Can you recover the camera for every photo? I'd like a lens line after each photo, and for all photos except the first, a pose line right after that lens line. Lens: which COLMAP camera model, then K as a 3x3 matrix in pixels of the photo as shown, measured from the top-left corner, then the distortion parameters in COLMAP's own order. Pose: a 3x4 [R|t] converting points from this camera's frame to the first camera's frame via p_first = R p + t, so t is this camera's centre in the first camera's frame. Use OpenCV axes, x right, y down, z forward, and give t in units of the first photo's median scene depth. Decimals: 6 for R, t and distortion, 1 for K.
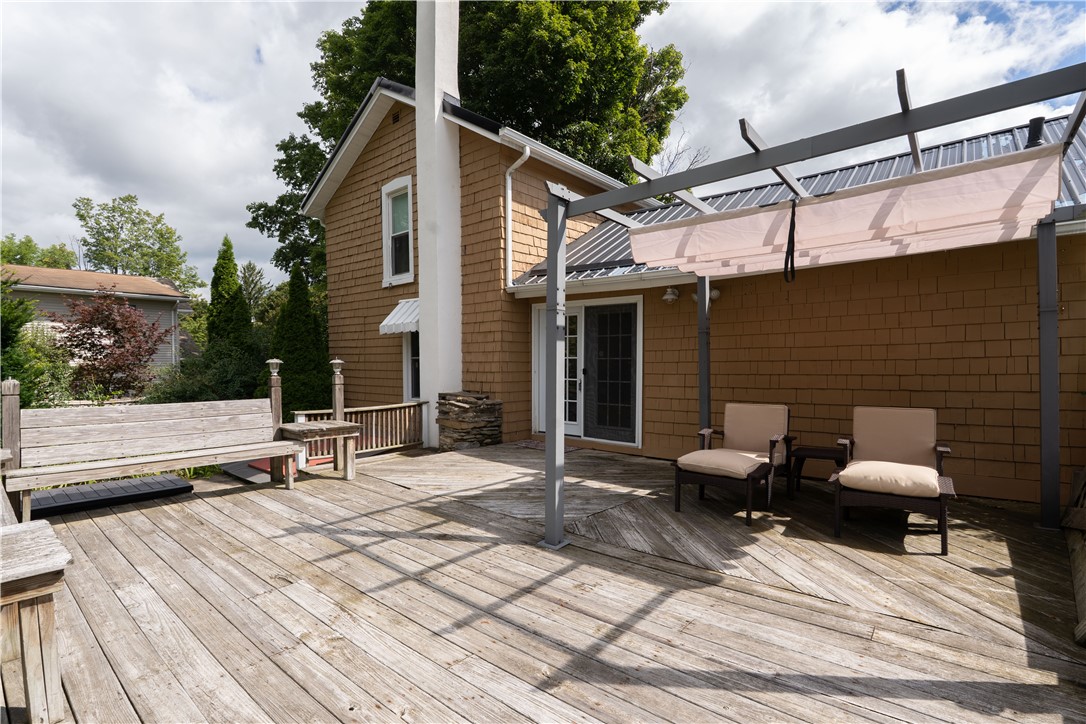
lens RADIAL K [[482.2, 0, 546.9], [0, 482.2, 373.9], [0, 0, 1]] dist [-0.001469, -0.001291]
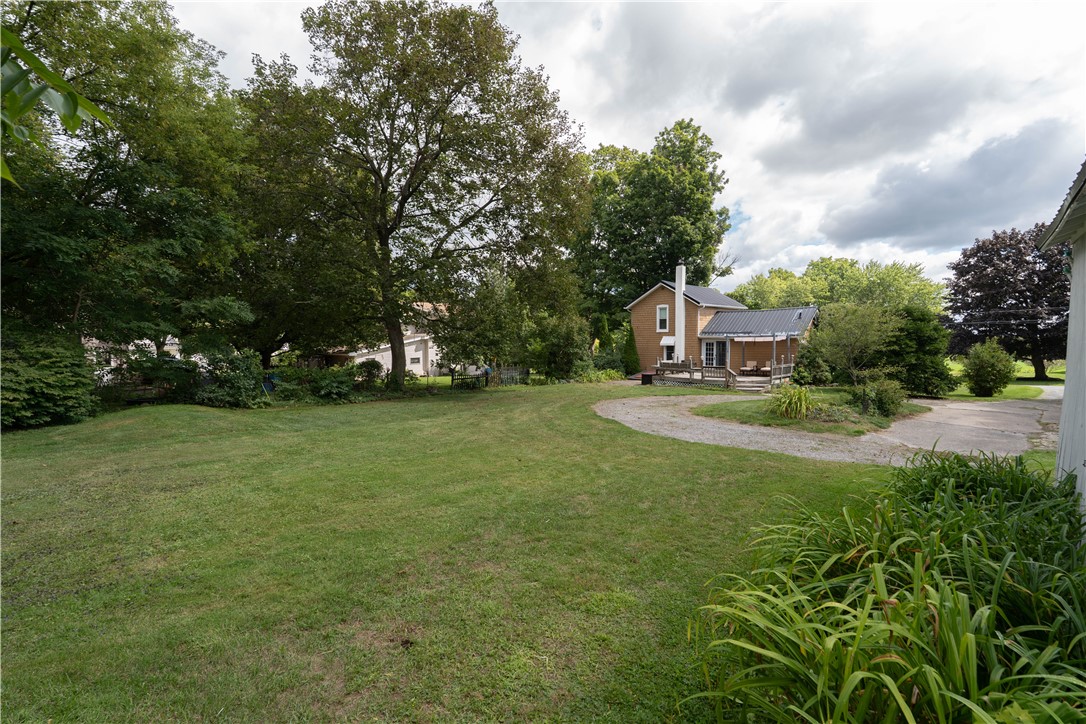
lens RADIAL K [[482.2, 0, 549.1], [0, 482.2, 366.8], [0, 0, 1]] dist [-0.001469, -0.001291]
pose [[0.997123, 0.003904, -0.075696, -0.957120], [-0.001568, 0.999521, 0.030900, -0.029194], [0.075780, -0.030692, 0.996652, -3.023116]]
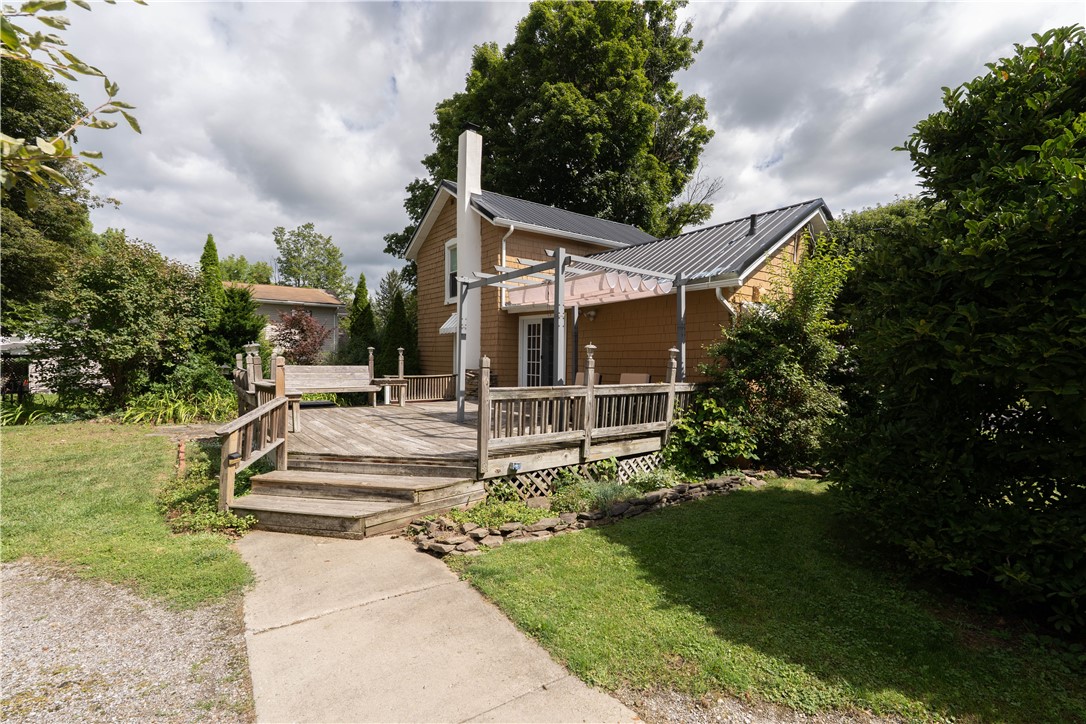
lens RADIAL K [[482.2, 0, 551.4], [0, 482.2, 365.1], [0, 0, 1]] dist [-0.001469, -0.001291]
pose [[0.973293, 0.018220, -0.228843, 0.409059], [-0.020939, 0.999736, -0.009456, 0.031044], [0.228610, 0.013996, 0.973417, -0.519241]]
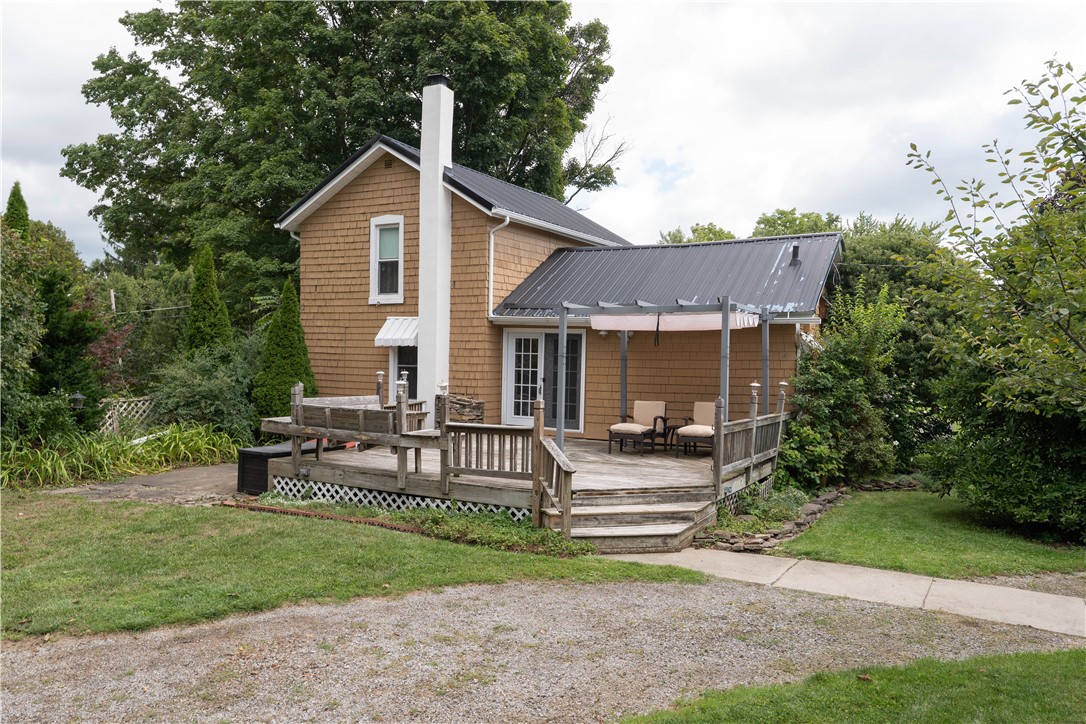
lens RADIAL K [[799.9, 0, 561.7], [0, 799.9, 385.5], [0, 0, 1]] dist [-0.002640, -0.005976]
pose [[0.981112, 0.014304, 0.192910, -0.273288], [-0.016548, 0.999813, 0.010027, -0.010643], [-0.192730, -0.013030, 0.981165, -1.072413]]
